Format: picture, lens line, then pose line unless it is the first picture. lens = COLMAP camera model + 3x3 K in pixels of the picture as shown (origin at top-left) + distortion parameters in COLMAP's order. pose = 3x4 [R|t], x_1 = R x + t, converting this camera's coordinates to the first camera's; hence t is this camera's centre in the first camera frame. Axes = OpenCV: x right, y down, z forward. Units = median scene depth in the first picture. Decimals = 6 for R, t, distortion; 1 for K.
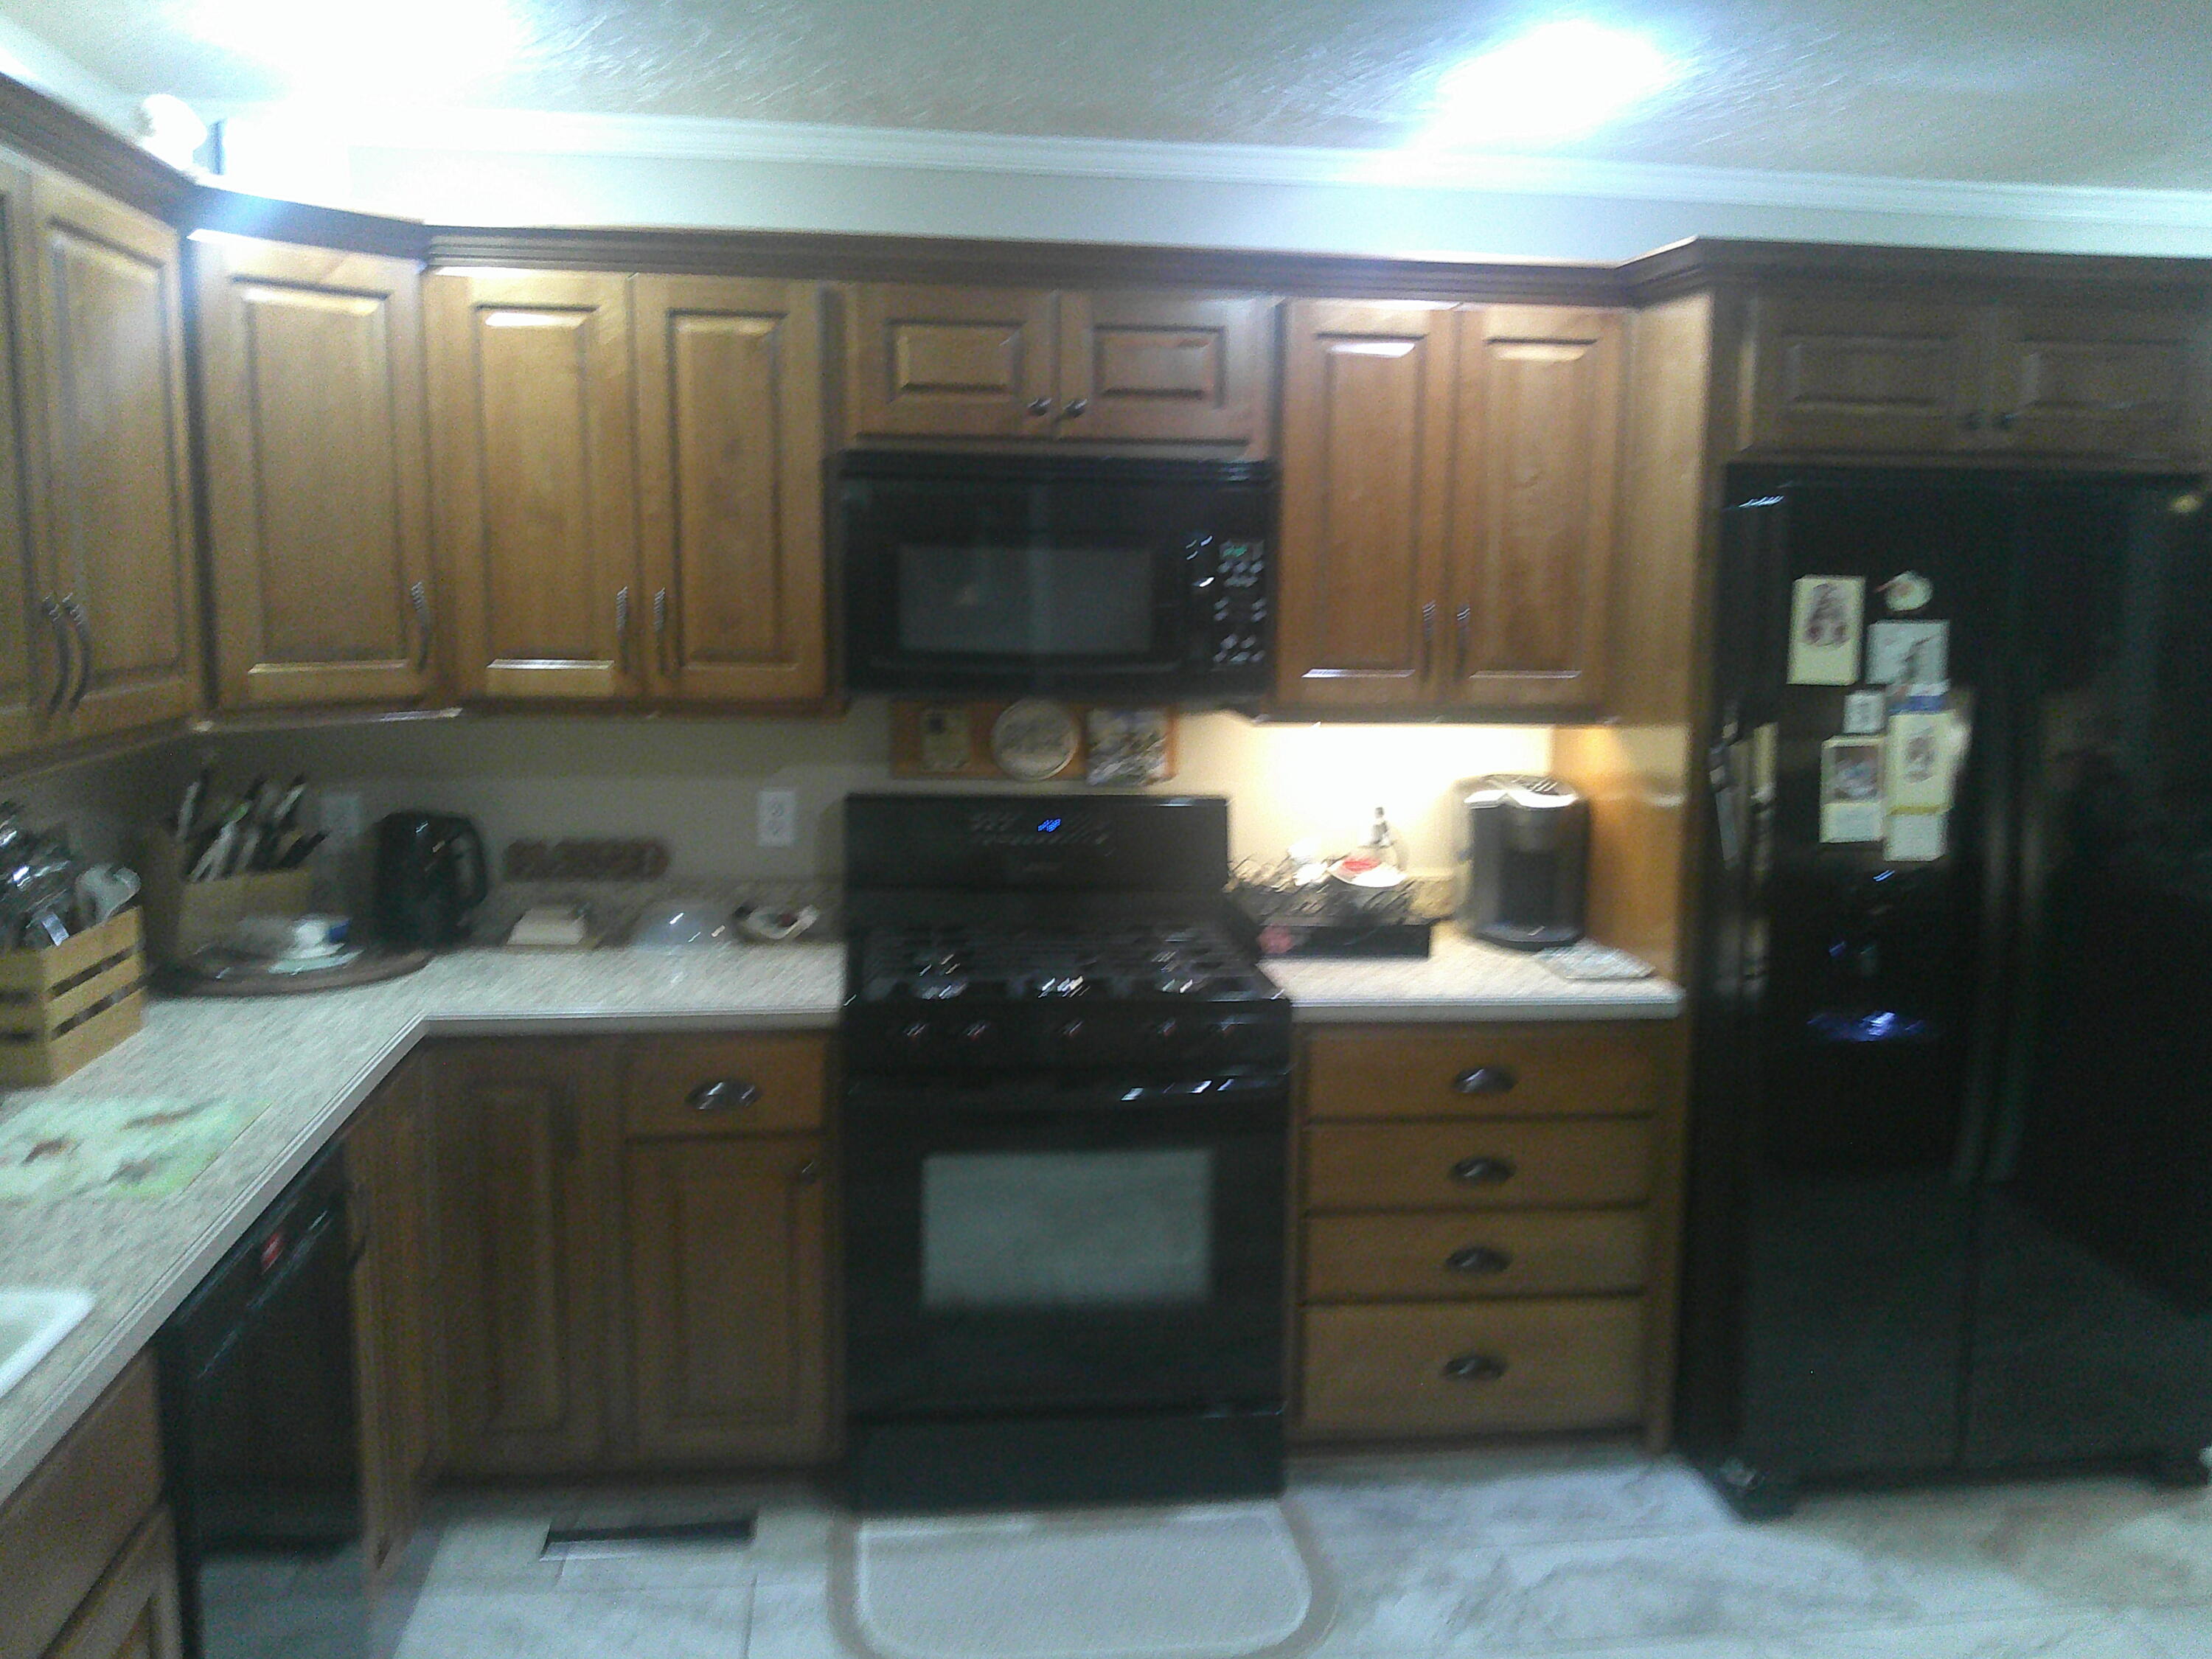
lens RADIAL K [[1844.9, 0, 1106.0], [0, 1844.9, 829.5], [0, 0, 1]] dist [0.160127, -0.354023]
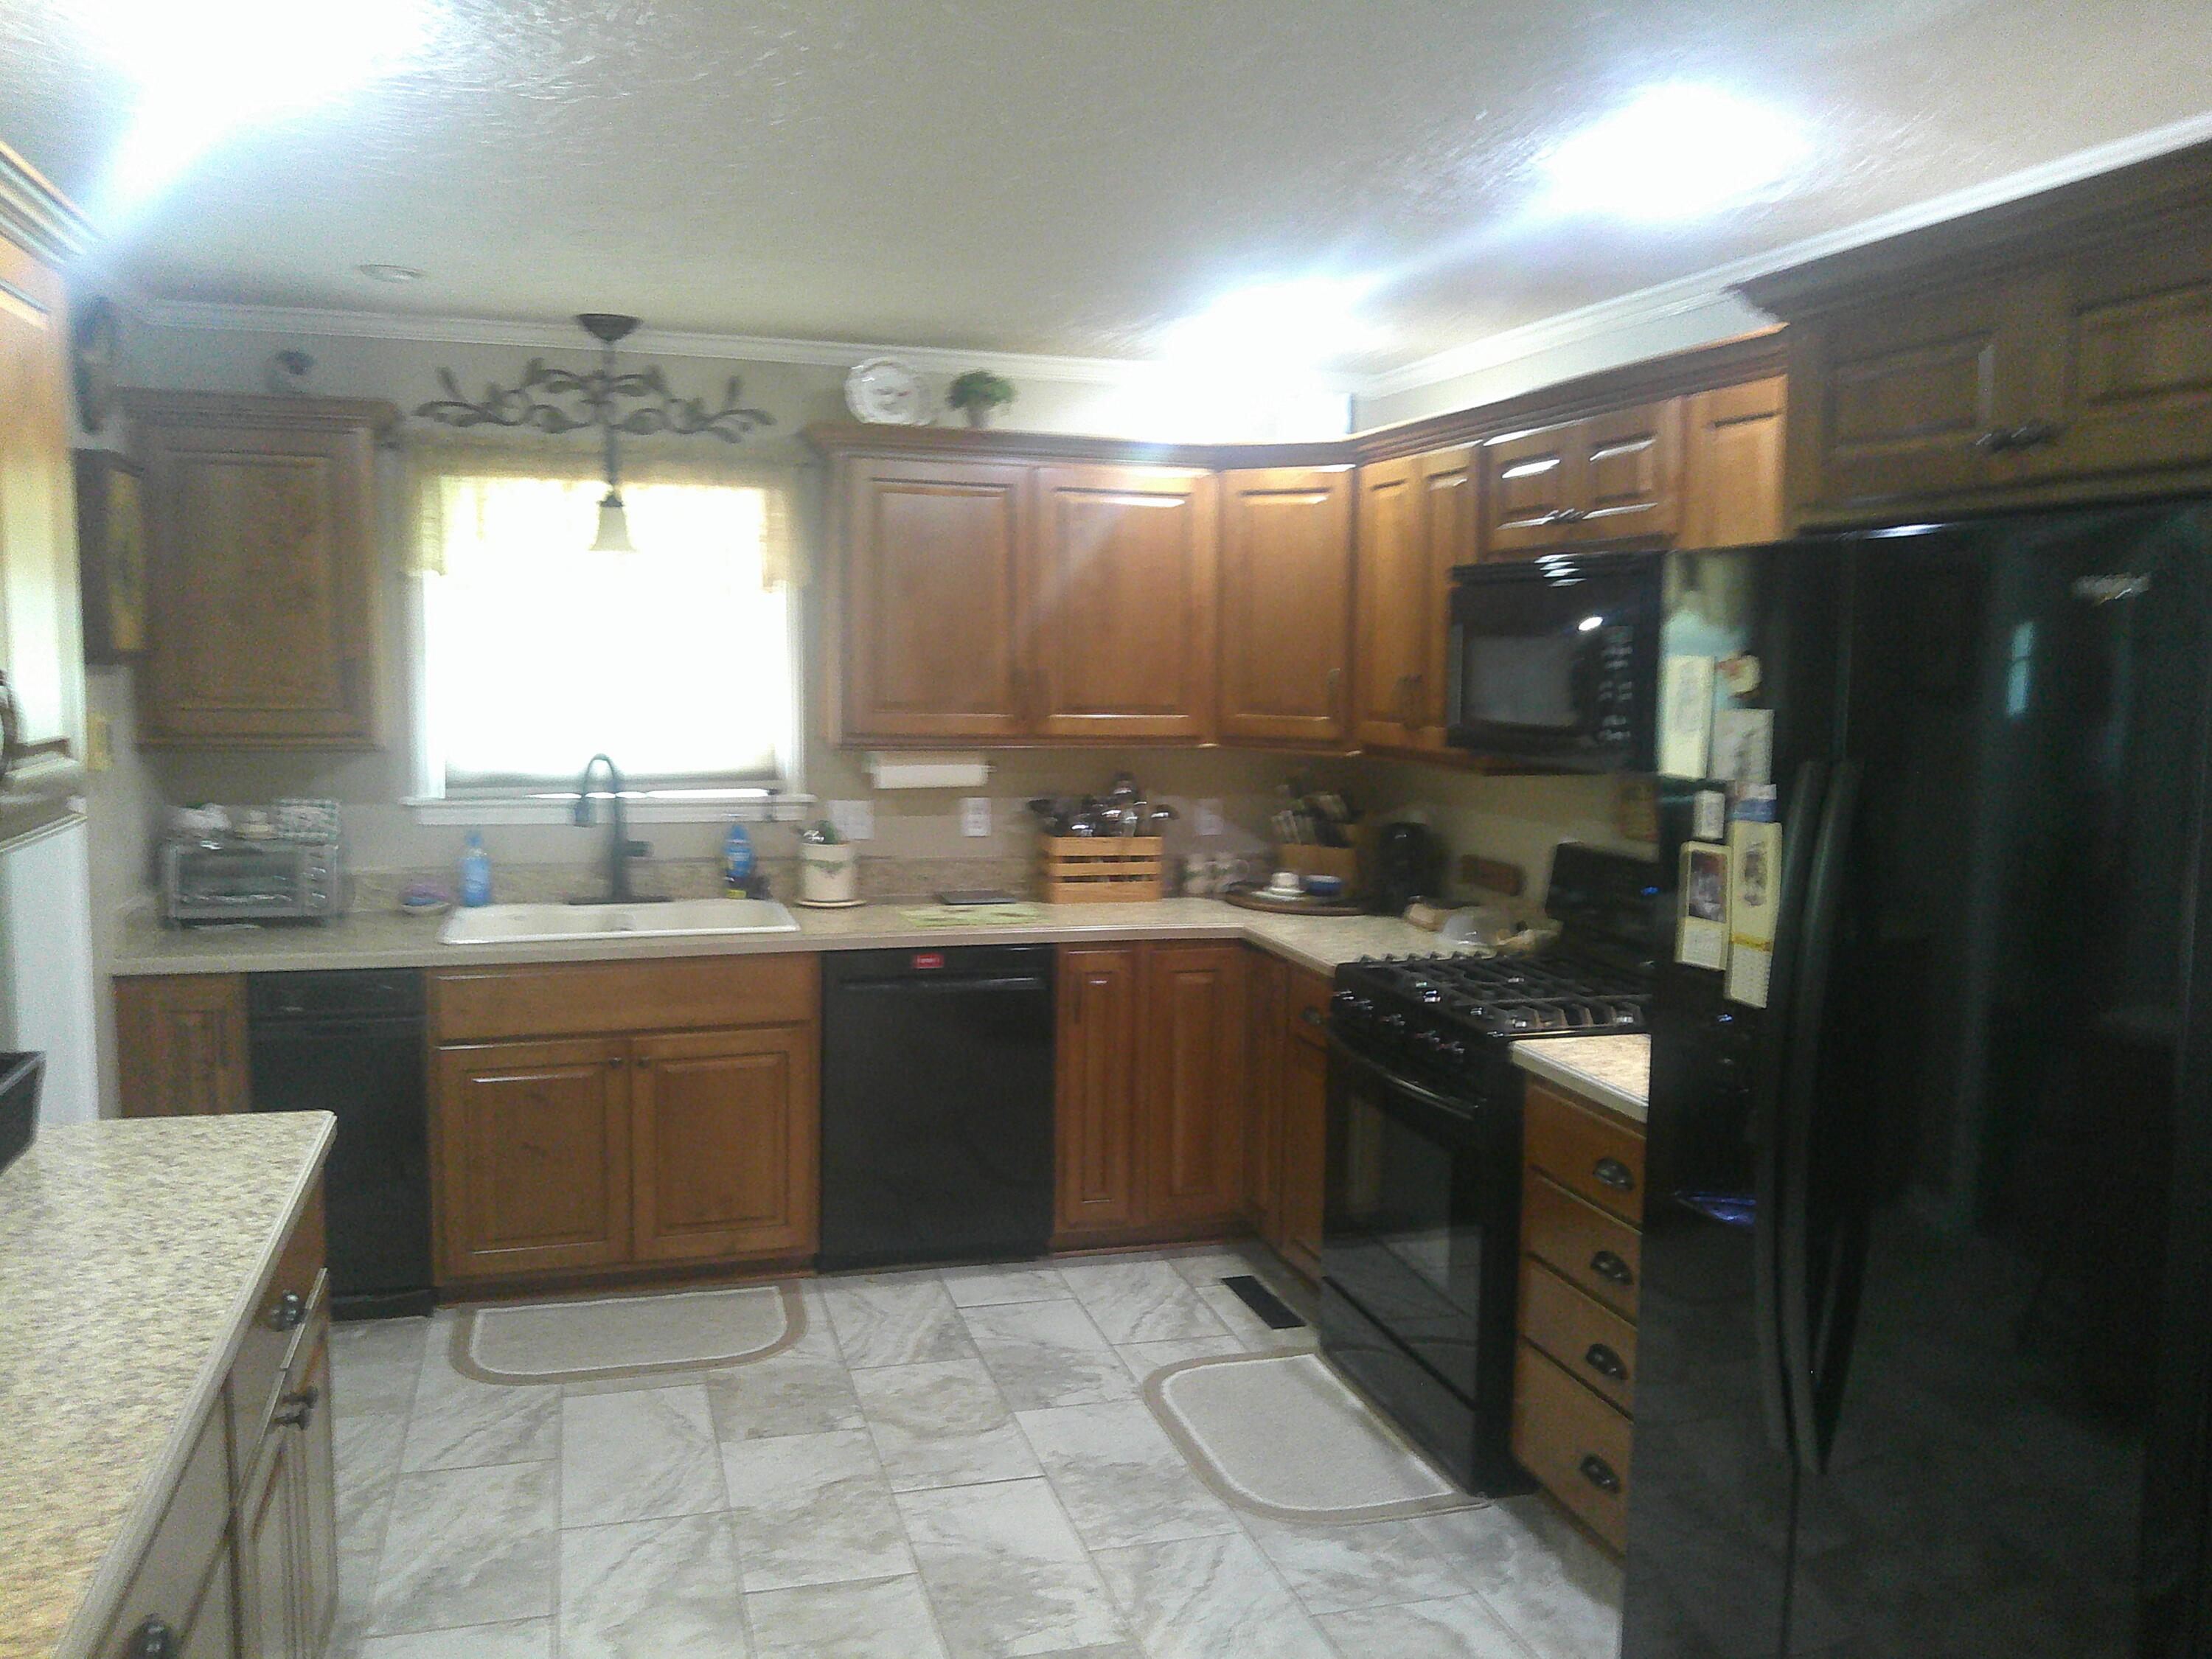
lens RADIAL K [[1844.9, 0, 1106.0], [0, 1844.9, 829.5], [0, 0, 1]] dist [0.160127, -0.354023]
pose [[0.149643, 0.085498, -0.985037, 1.185165], [-0.159299, 0.985324, 0.061323, -0.063818], [0.975823, 0.147739, 0.161066, 0.598155]]
